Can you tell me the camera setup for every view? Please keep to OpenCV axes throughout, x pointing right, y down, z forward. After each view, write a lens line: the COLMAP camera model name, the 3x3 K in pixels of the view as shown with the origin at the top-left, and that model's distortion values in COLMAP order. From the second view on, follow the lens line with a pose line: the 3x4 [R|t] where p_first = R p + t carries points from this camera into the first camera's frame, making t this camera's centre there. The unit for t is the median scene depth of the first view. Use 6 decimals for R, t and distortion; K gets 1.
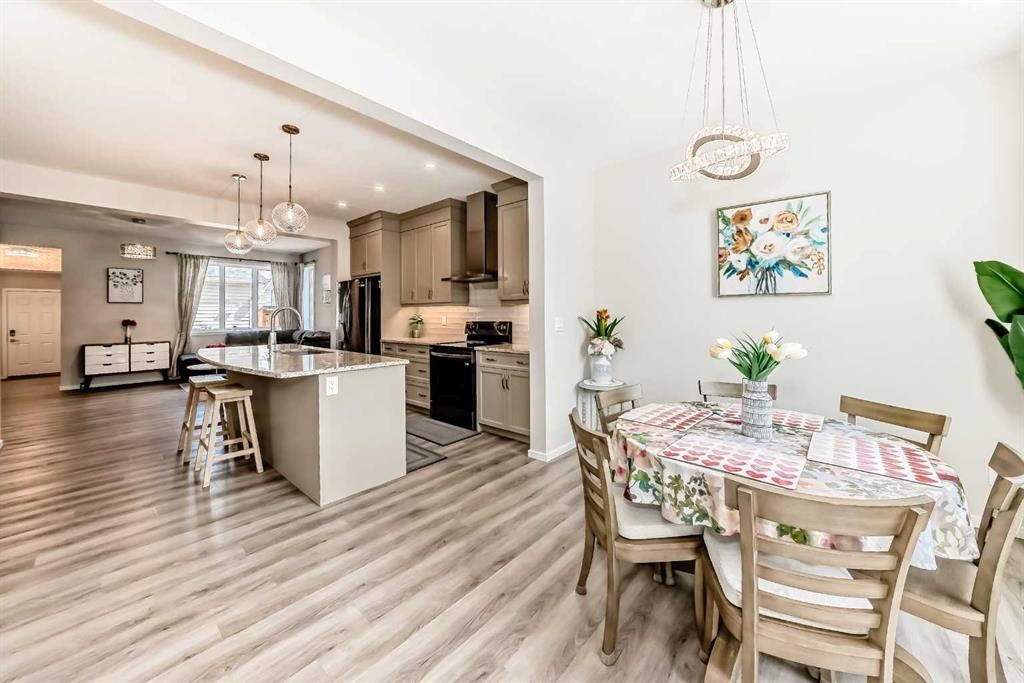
lens RADIAL K [[372.3, 0, 515.9], [0, 372.3, 313.6], [0, 0, 1]] dist [-0.024286, 0.006685]
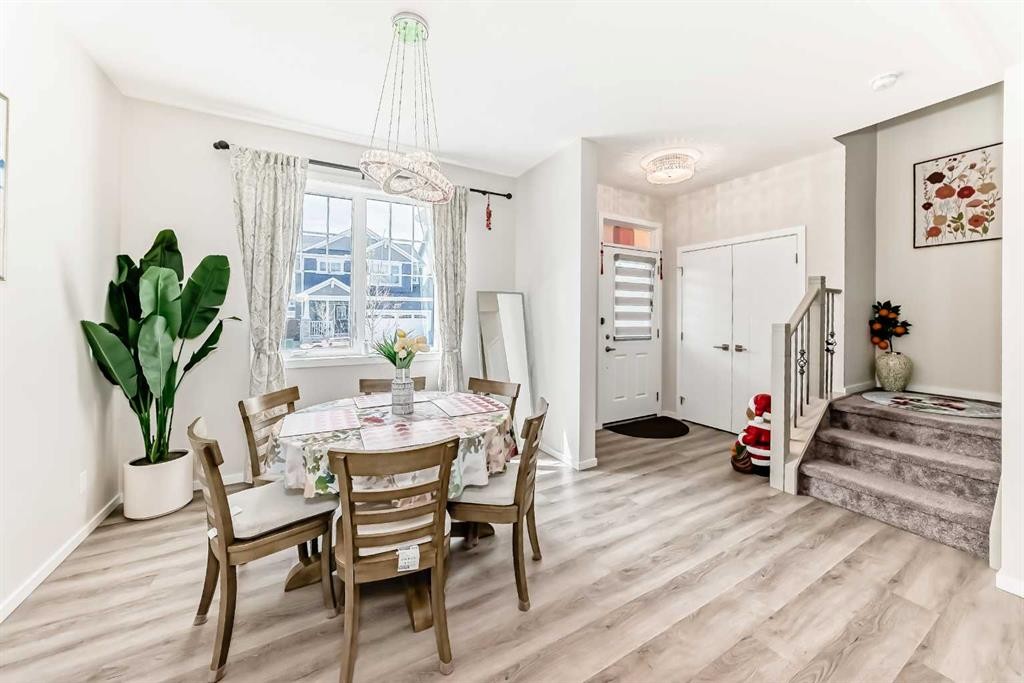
lens RADIAL K [[373.0, 0, 518.8], [0, 373.0, 309.4], [0, 0, 1]] dist [-0.024958, 0.006257]
pose [[-0.944989, 0.006088, 0.327045, -0.038253], [0.000037, 0.999829, -0.018508, 0.001576], [-0.327101, -0.017478, -0.944828, 0.583896]]
